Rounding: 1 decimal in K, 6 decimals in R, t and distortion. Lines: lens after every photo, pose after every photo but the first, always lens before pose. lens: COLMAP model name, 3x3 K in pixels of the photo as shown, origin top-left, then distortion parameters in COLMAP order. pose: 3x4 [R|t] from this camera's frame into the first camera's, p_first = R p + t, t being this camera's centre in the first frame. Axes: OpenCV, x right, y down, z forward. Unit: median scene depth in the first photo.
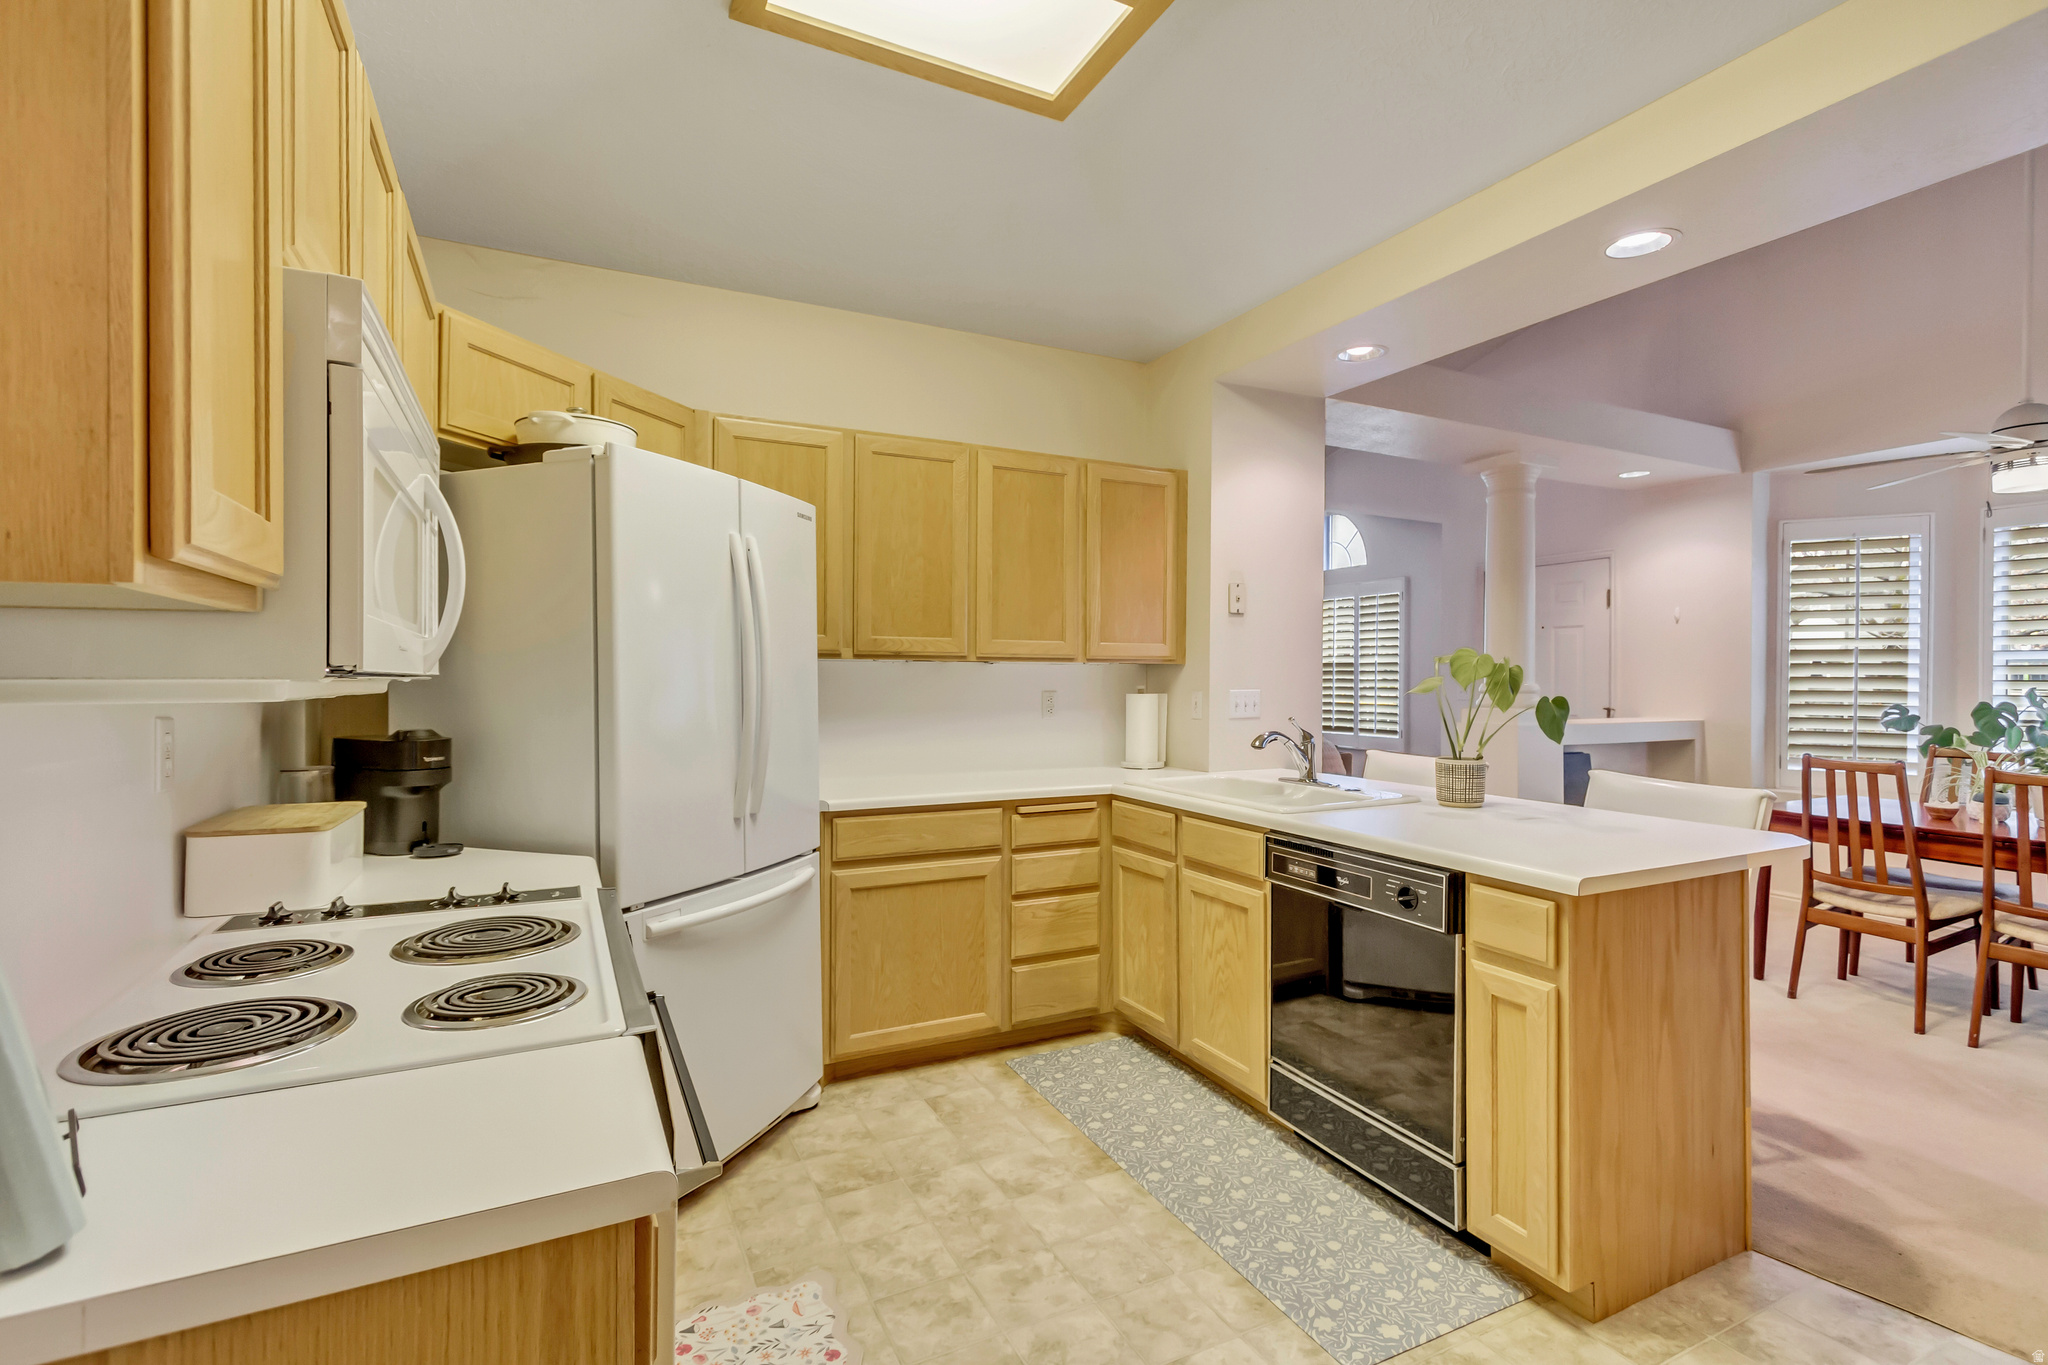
lens RADIAL K [[944.3, 0, 1012.6], [0, 944.3, 685.7], [0, 0, 1]] dist [0.012275, -0.002545]
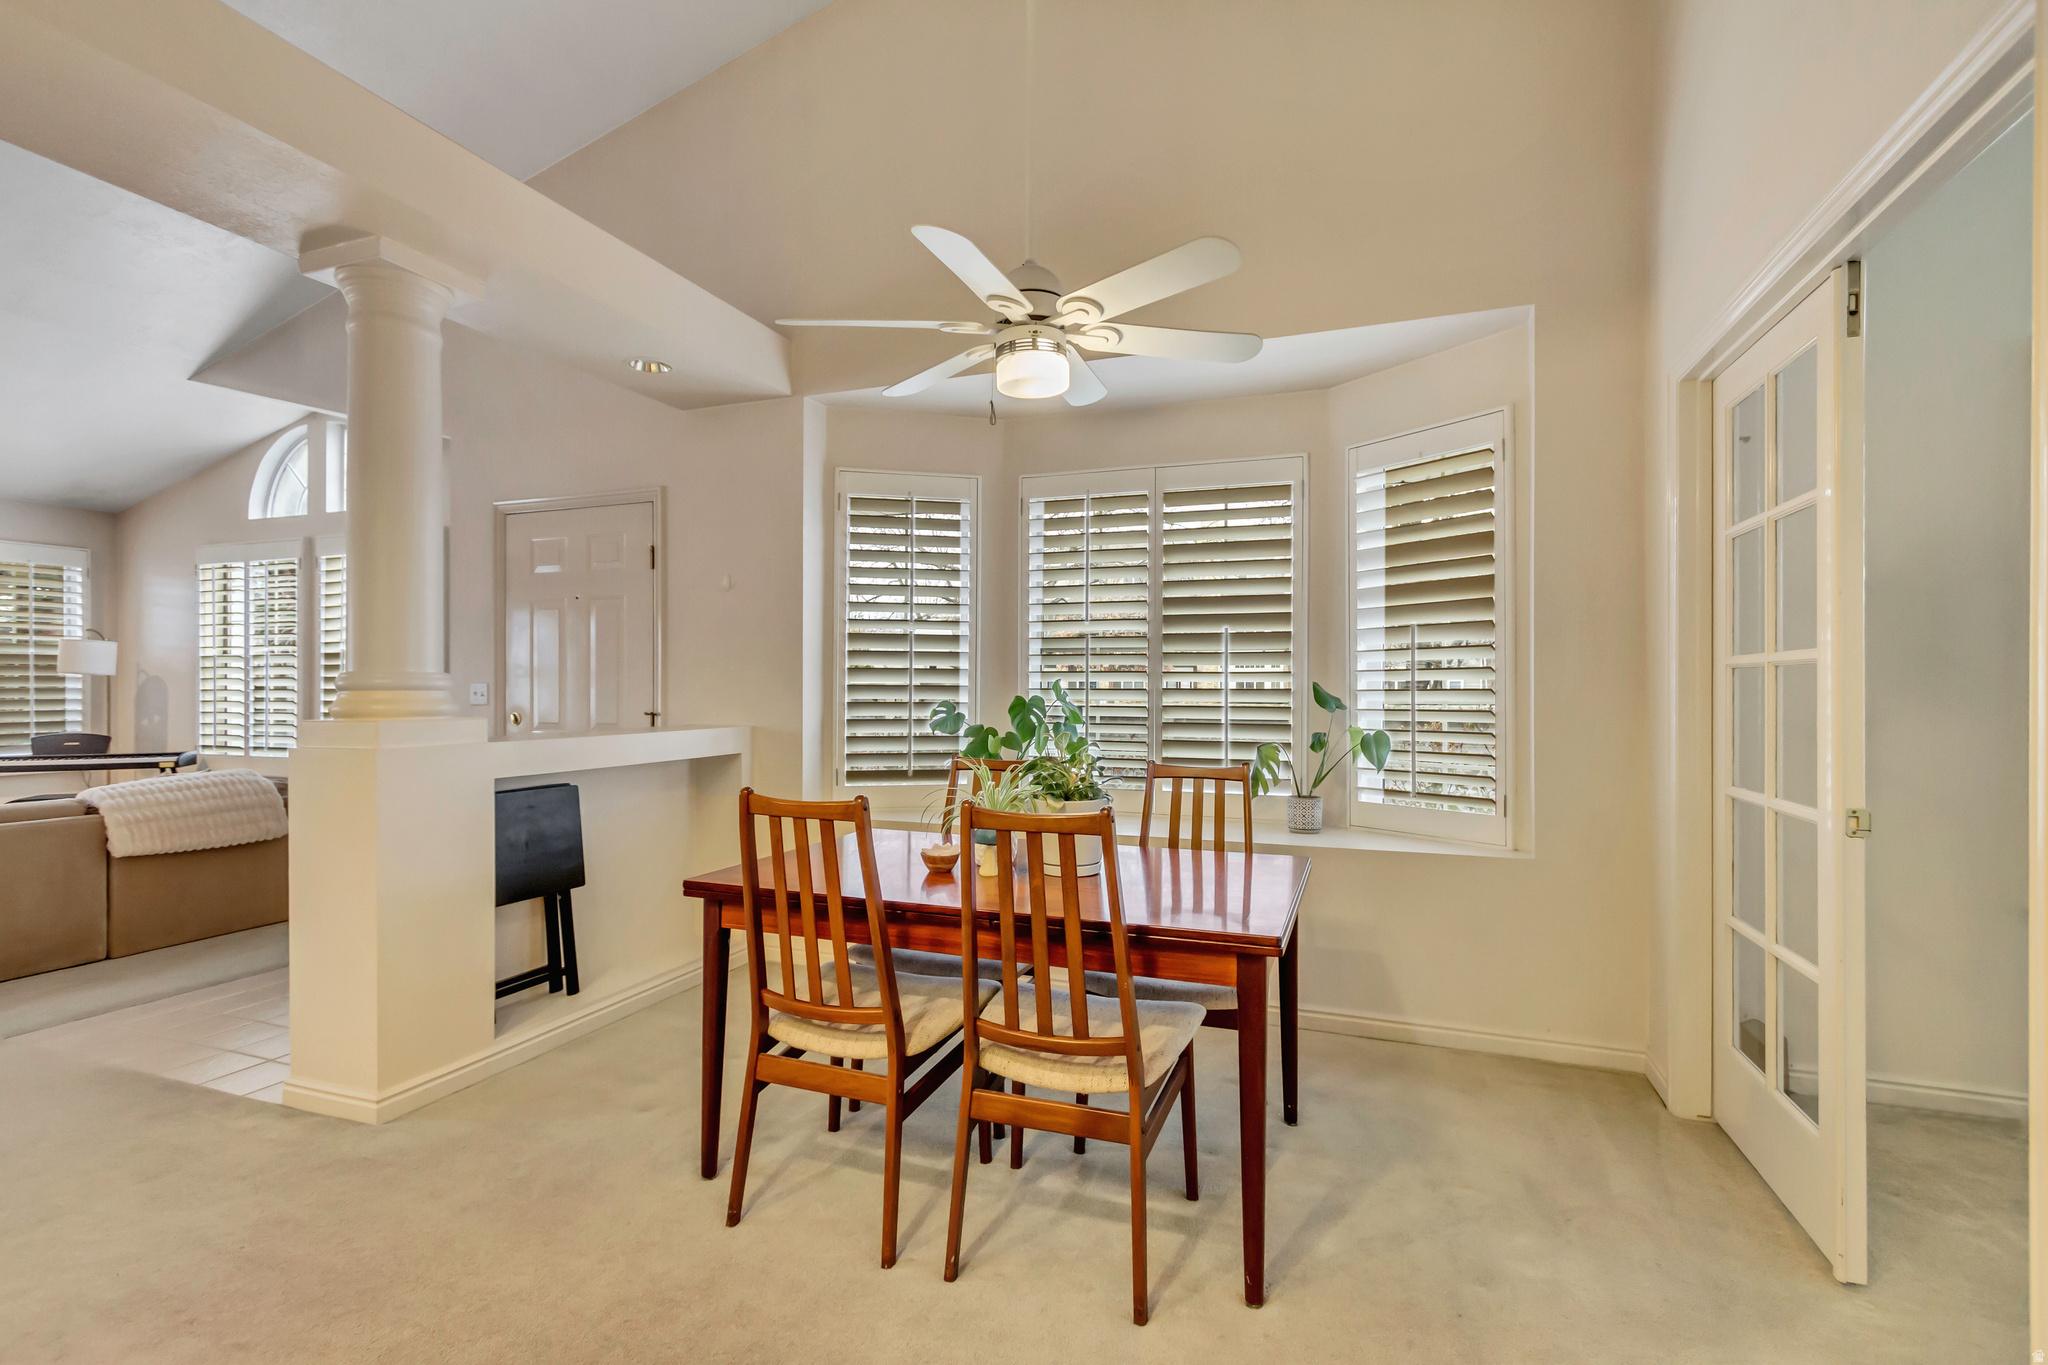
lens RADIAL K [[944.3, 0, 1021.9], [0, 944.3, 701.7], [0, 0, 1]] dist [0.012275, -0.002545]
pose [[0.735936, -0.008318, 0.677000, 0.445987], [0.007040, 0.999964, 0.004633, 0.018058], [-0.677014, 0.001357, 0.735969, 0.375029]]
